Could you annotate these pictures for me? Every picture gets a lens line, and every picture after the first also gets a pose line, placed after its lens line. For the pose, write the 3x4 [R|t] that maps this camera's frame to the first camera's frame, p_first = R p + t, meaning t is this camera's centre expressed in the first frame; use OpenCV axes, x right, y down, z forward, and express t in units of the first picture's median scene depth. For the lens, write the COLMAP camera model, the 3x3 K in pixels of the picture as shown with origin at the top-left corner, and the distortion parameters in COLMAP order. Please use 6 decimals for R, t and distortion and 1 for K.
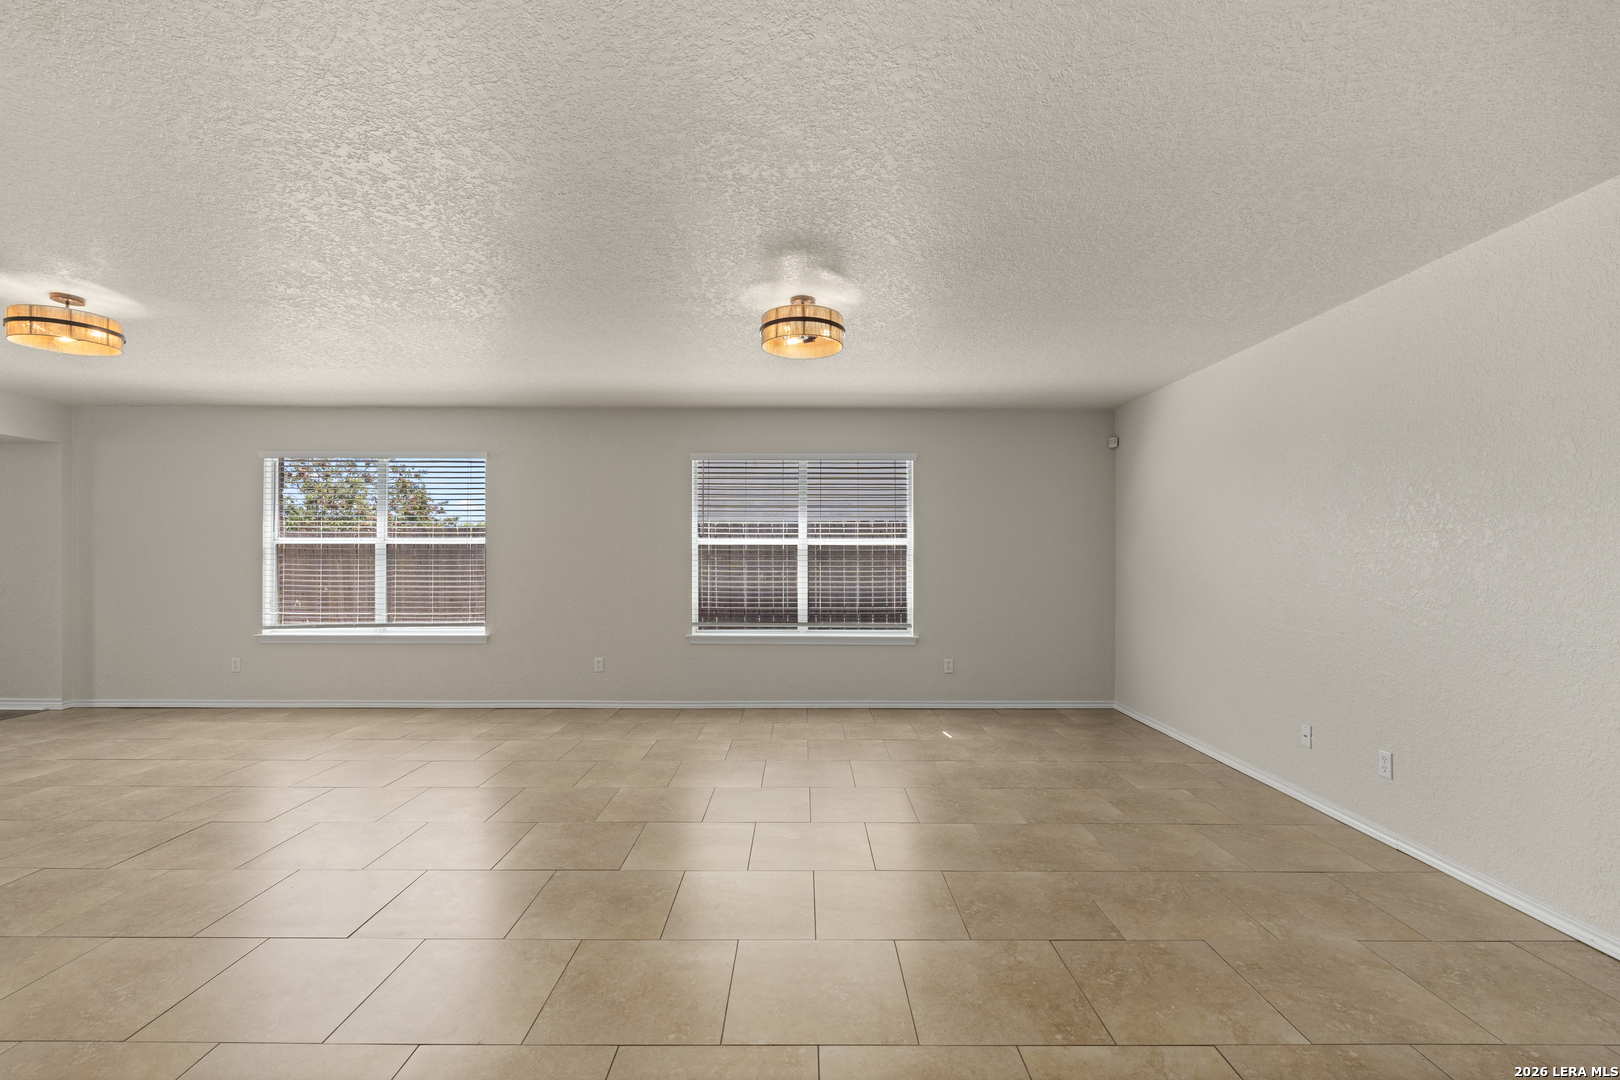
lens RADIAL K [[719.5, 0, 810.6], [0, 719.5, 501.7], [0, 0, 1]] dist [-0.003786, -0.000677]
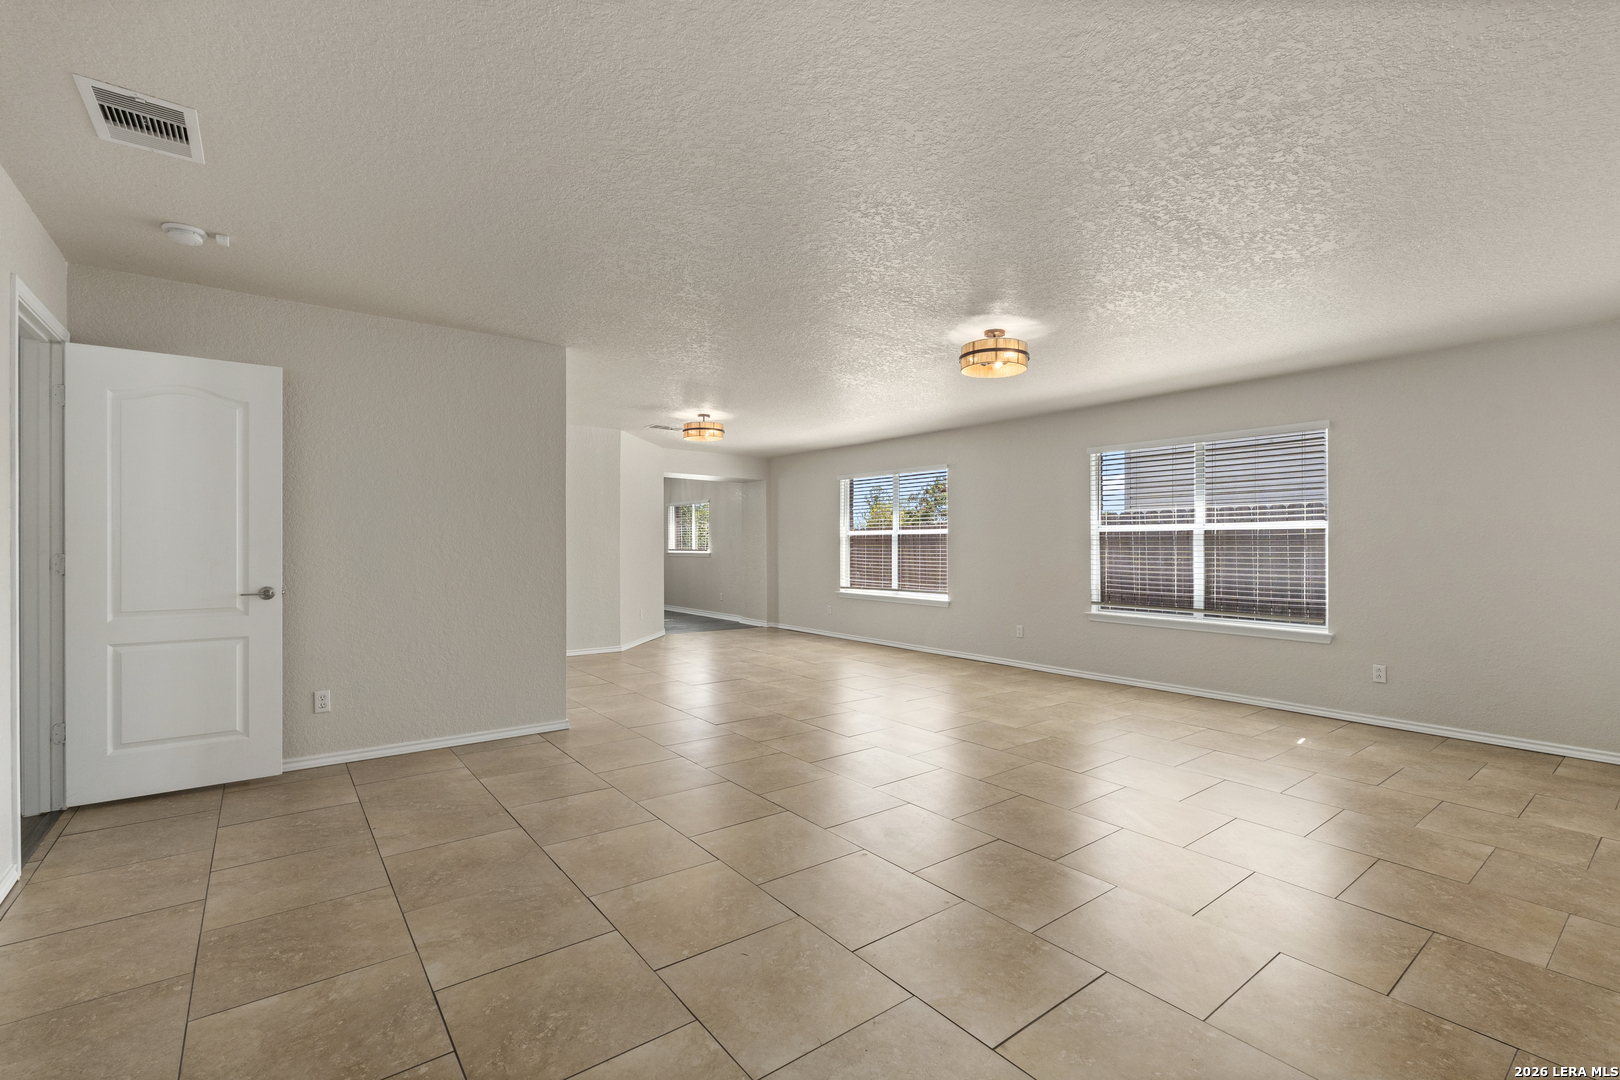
lens RADIAL K [[724.3, 0, 810.0], [0, 724.3, 540.0], [0, 0, 1]] dist [-0.003920, -0.000422]
pose [[0.597571, -0.005912, -0.801794, 0.466953], [0.063592, 0.997172, 0.040042, 0.000798], [0.799291, -0.074915, 0.596257, -0.004011]]
